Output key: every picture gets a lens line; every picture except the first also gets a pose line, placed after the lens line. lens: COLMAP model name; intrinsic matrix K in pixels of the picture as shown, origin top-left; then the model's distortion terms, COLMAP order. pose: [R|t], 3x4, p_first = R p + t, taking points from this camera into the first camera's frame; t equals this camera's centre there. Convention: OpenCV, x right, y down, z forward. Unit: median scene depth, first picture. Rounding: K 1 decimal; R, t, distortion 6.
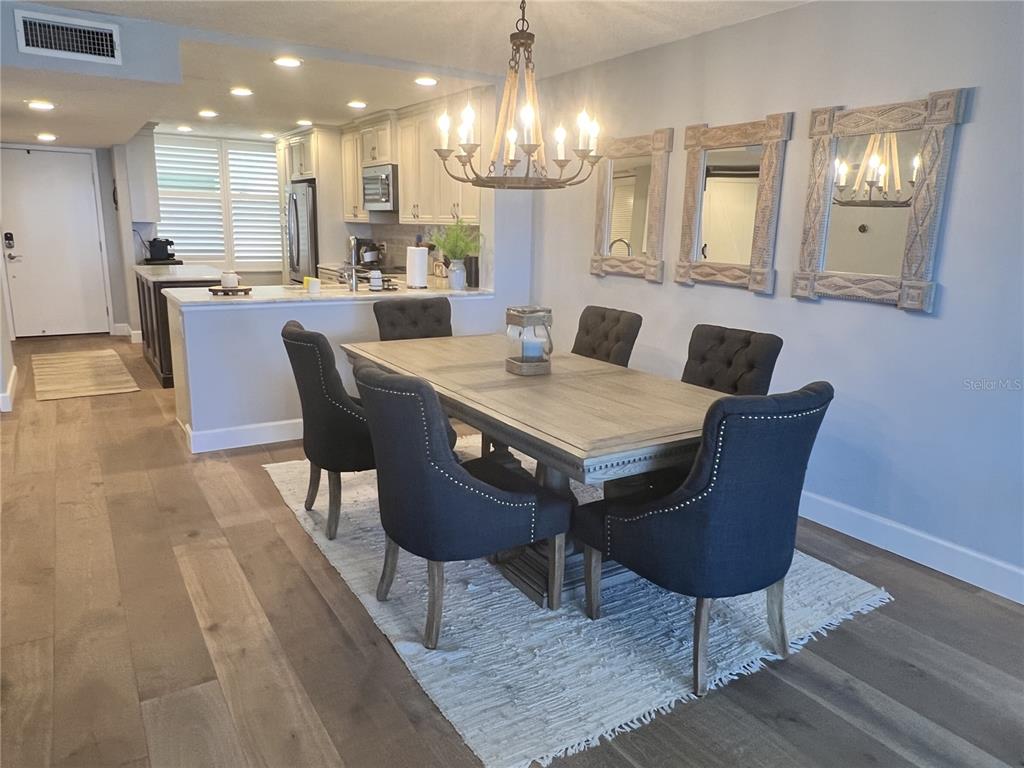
lens RADIAL K [[701.9, 0, 510.7], [0, 701.9, 384.3], [0, 0, 1]] dist [-0.003037, -0.000870]
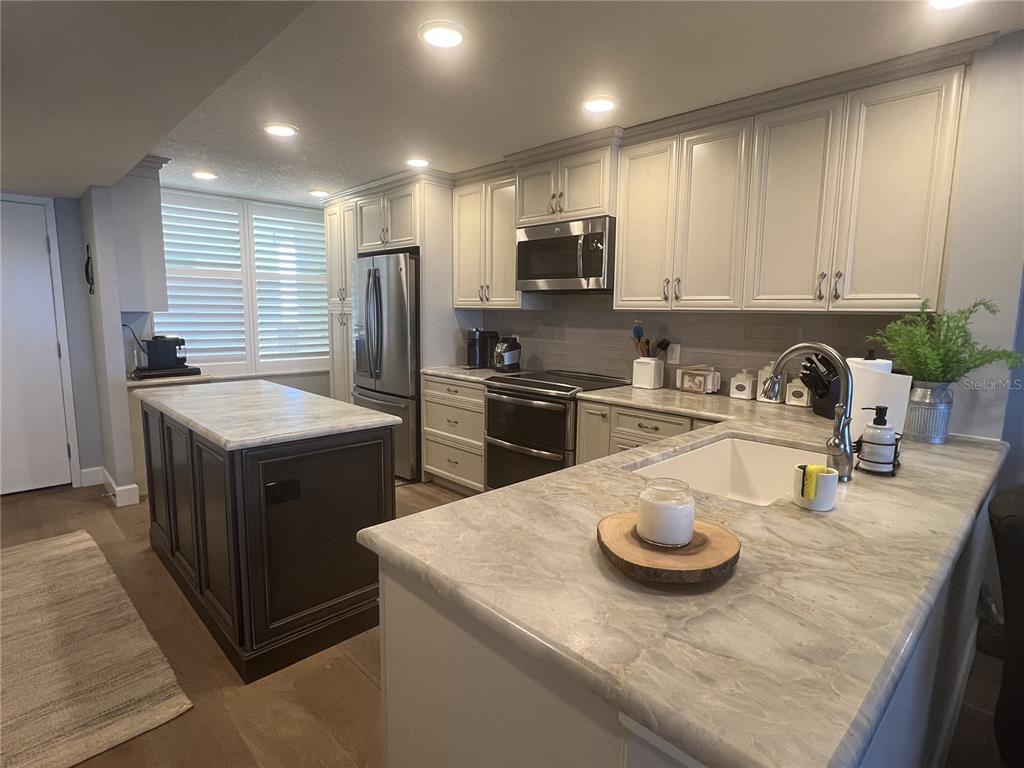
lens RADIAL K [[539.3, 0, 511.4], [0, 539.3, 381.7], [0, 0, 1]] dist [0.002945, 0.001927]
pose [[0.978804, -0.038403, 0.201168, -0.296878], [0.055955, 0.995035, -0.082302, -0.109951], [-0.197008, 0.091814, 0.976093, 0.466036]]
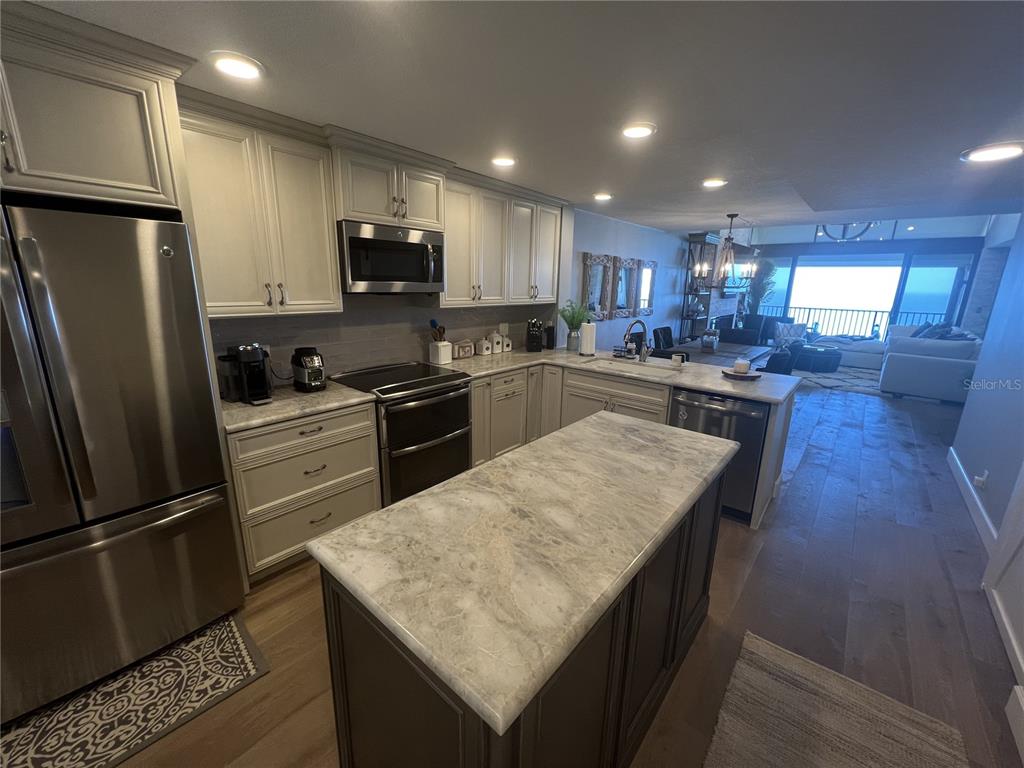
lens RADIAL K [[410.1, 0, 508.9], [0, 410.1, 382.5], [0, 0, 1]] dist [-0.003944, -0.000389]
pose [[-0.287026, -0.257362, 0.922703, -0.540965], [0.186580, 0.929765, 0.317371, -0.241023], [-0.939577, 0.263251, -0.218848, 0.891221]]
